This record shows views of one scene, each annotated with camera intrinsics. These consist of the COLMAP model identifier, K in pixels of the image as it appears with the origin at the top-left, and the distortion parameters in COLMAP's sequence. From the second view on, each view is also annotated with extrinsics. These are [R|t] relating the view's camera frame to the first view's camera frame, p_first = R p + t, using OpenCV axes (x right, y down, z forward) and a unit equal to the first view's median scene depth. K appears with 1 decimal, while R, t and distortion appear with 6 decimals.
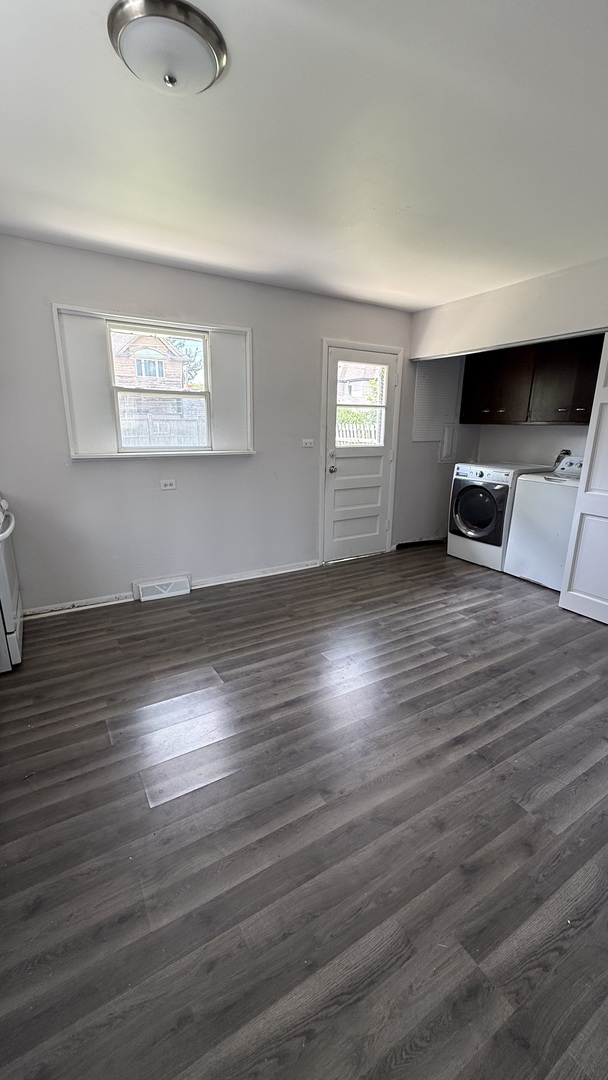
lens RADIAL K [[435.7, 0, 301.2], [0, 435.7, 541.2], [0, 0, 1]] dist [0.001975, -0.000104]
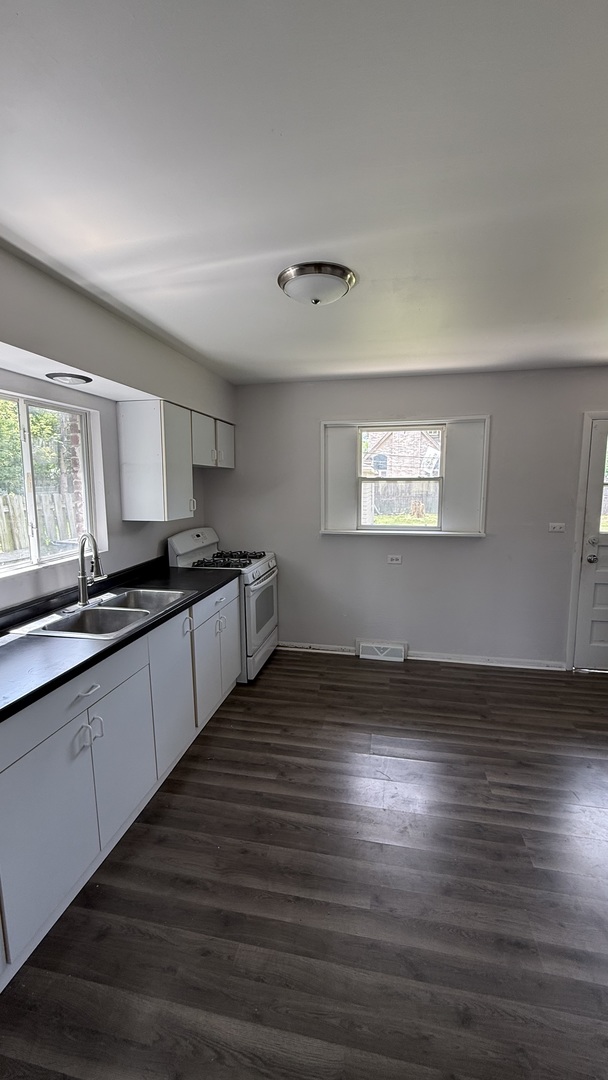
lens RADIAL K [[435.7, 0, 301.2], [0, 435.7, 541.2], [0, 0, 1]] dist [0.001975, -0.000104]
pose [[0.730215, 0.078909, -0.678646, 0.293891], [-0.160063, 0.985422, -0.057647, -0.078523], [0.664203, 0.150721, 0.732200, 0.017917]]
